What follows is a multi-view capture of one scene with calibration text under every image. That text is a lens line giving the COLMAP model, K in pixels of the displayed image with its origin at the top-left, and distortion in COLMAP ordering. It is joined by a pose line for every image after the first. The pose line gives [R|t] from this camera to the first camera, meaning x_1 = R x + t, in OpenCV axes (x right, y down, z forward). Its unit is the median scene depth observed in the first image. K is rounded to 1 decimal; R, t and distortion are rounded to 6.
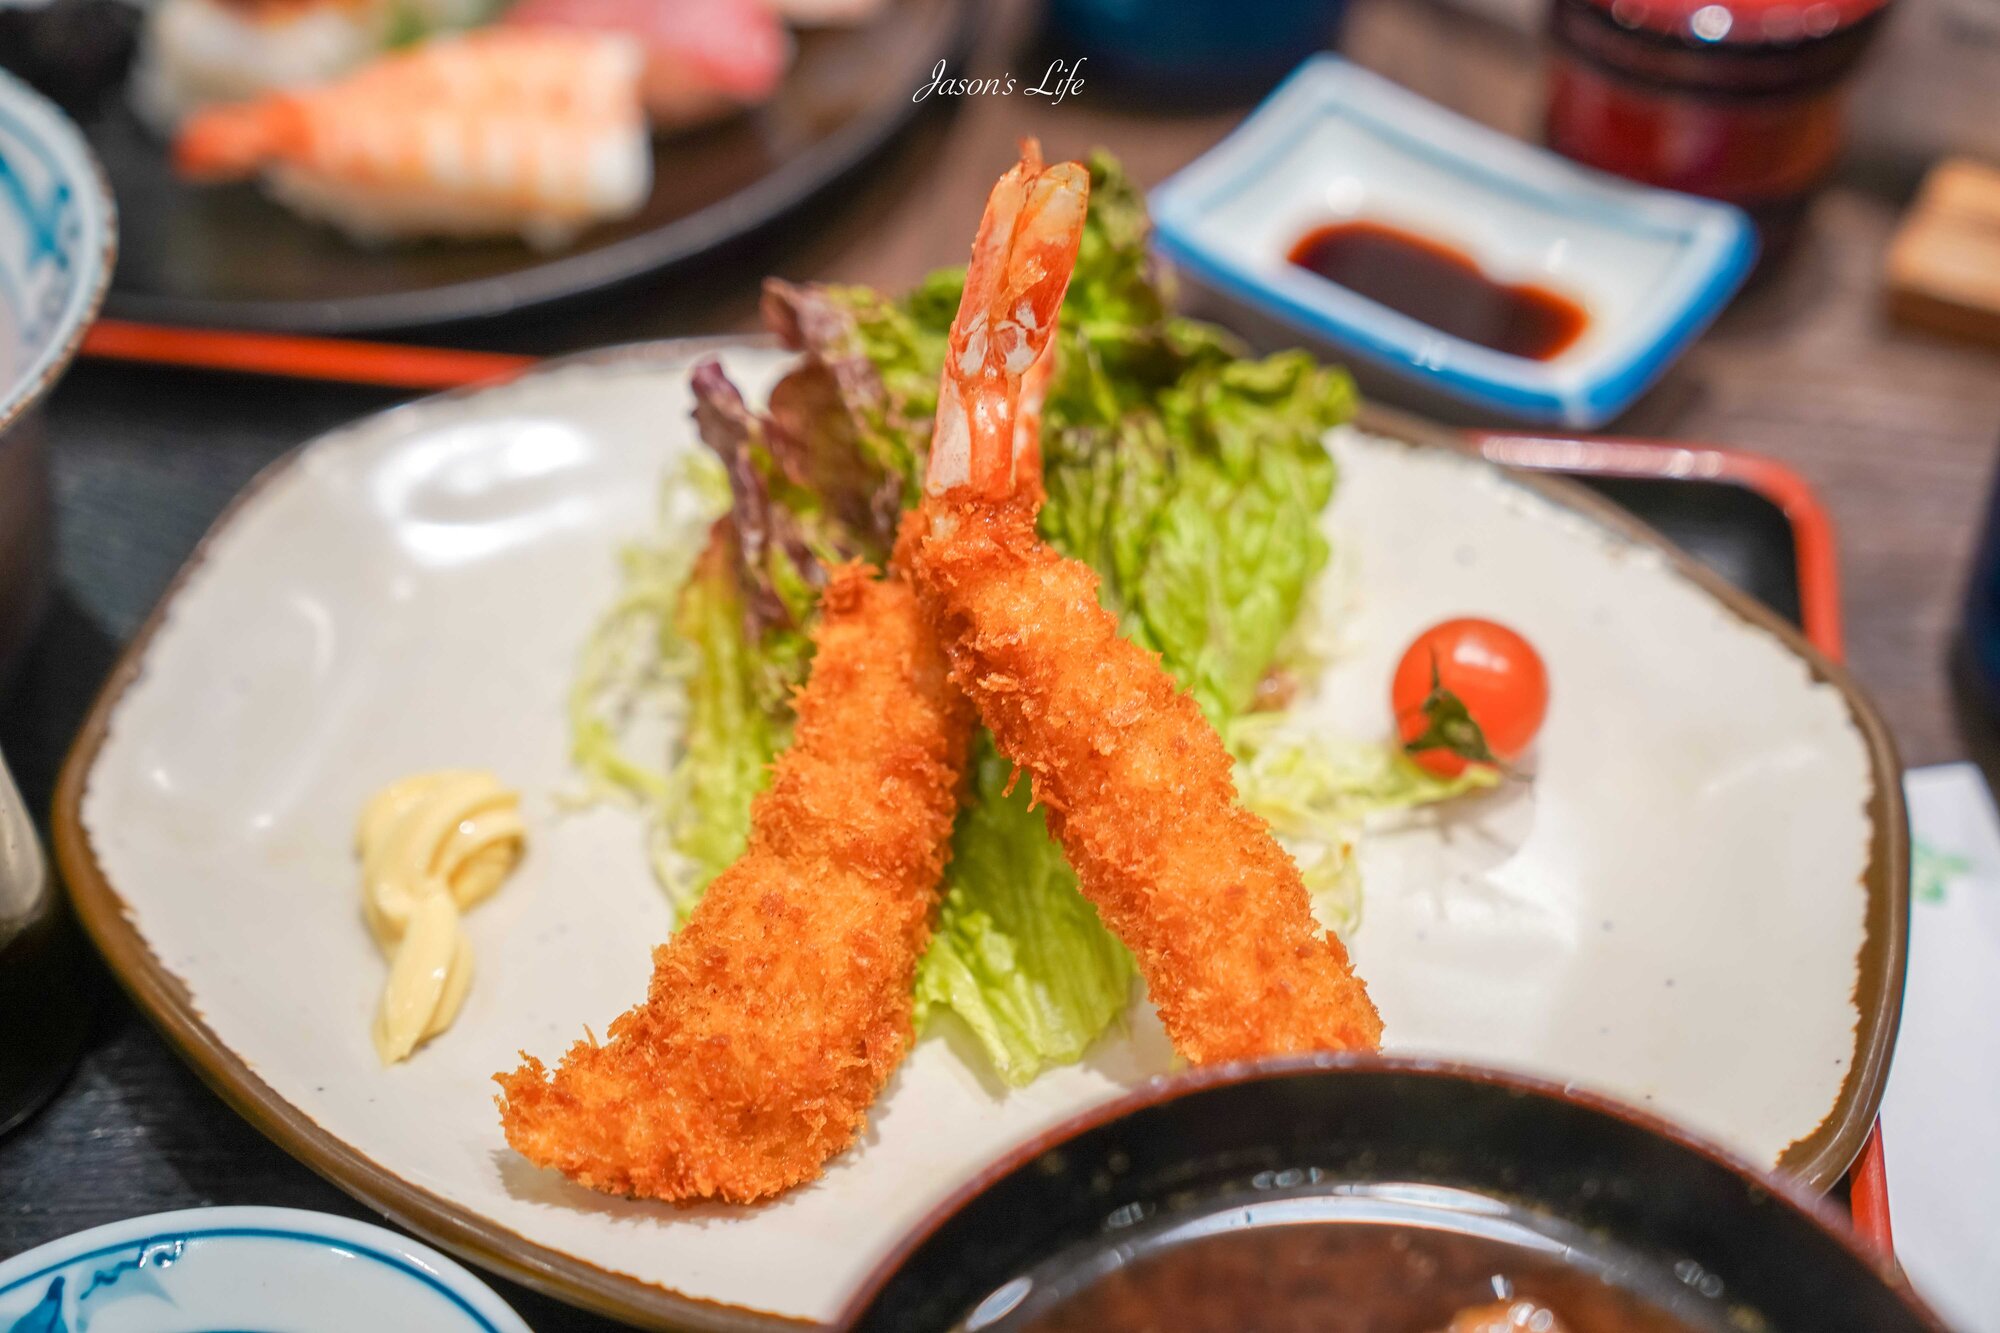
lens RADIAL K [[3156.6, 0, 990.2], [0, 3156.6, 667.5], [0, 0, 1]] dist [0.183689, 0.000000]
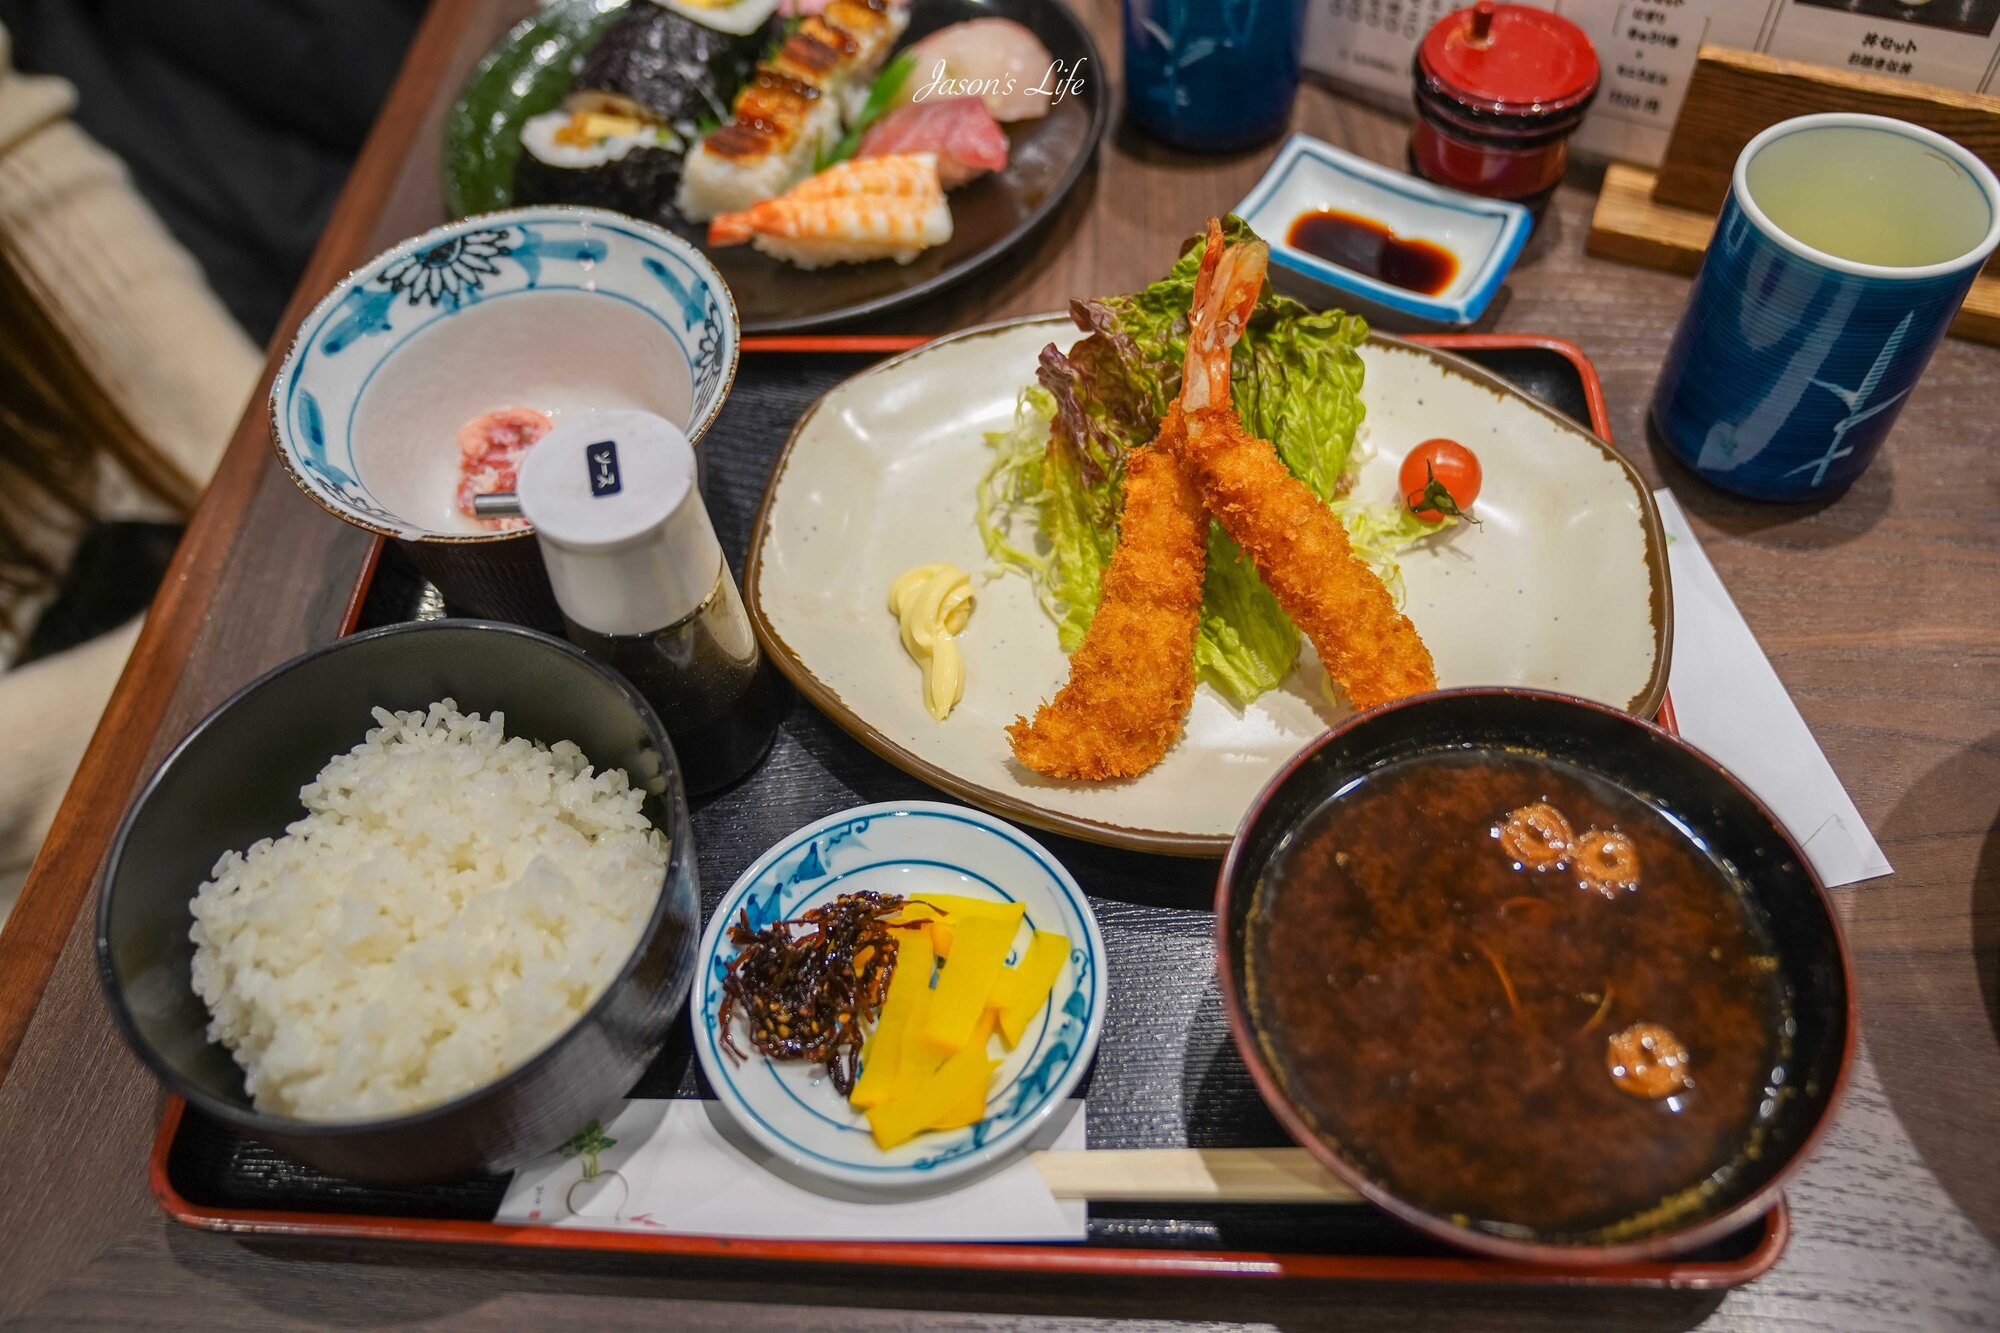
lens RADIAL K [[1666.6, 0, 1009.7], [0, 1666.6, 674.2], [0, 0, 1]] dist [-0.069766, 0.011642]
pose [[0.994964, -0.096538, 0.026959, -0.160947], [0.089938, 0.978612, 0.185012, -0.090496], [-0.044243, -0.181655, 0.982367, -0.029904]]
